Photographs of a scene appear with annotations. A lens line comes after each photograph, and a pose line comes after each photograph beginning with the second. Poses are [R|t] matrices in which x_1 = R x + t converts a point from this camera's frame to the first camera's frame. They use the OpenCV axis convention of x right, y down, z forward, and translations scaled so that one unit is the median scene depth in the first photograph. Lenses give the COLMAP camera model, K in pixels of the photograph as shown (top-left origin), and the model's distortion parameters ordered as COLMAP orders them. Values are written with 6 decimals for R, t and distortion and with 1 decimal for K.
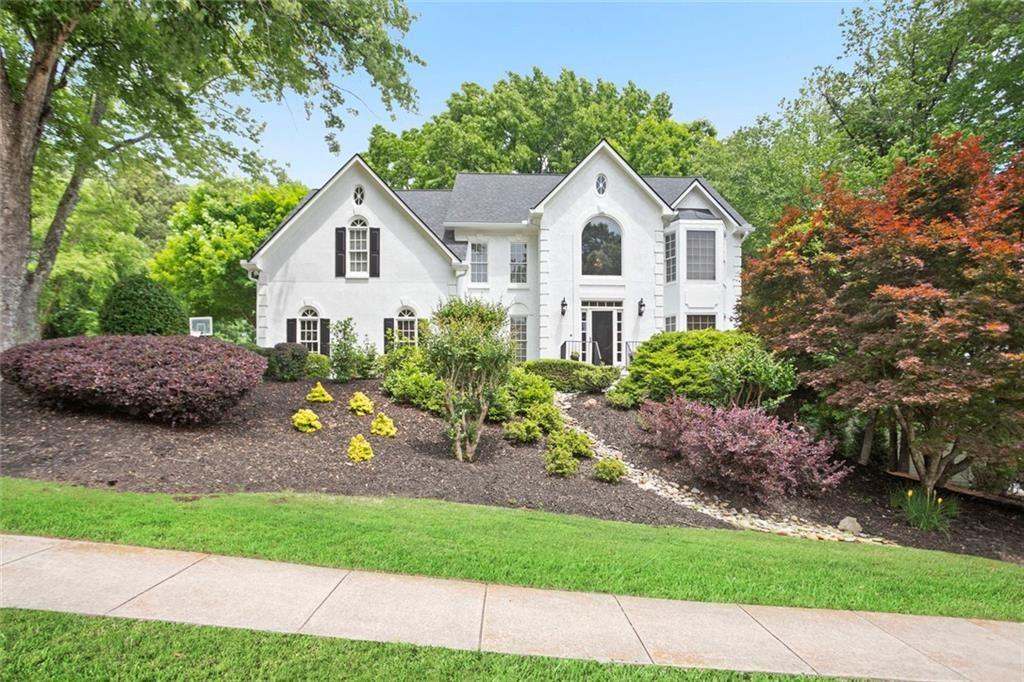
lens RADIAL K [[489.1, 0, 512.0], [0, 489.1, 341.0], [0, 0, 1]] dist [-0.000391, 0.000695]
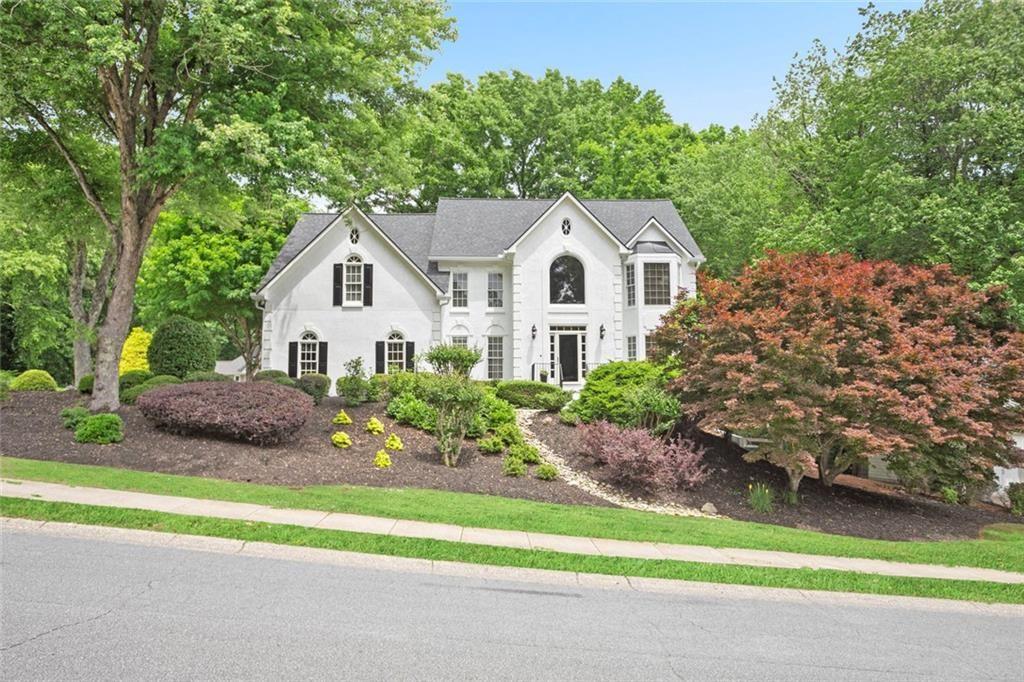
lens RADIAL K [[570.5, 0, 512.0], [0, 570.5, 341.0], [0, 0, 1]] dist [0.030091, -0.000257]
pose [[0.999713, 0.000948, 0.023931, 0.023211], [-0.001569, 0.999661, 0.025972, -0.085931], [-0.023899, -0.026002, 0.999376, -0.347703]]
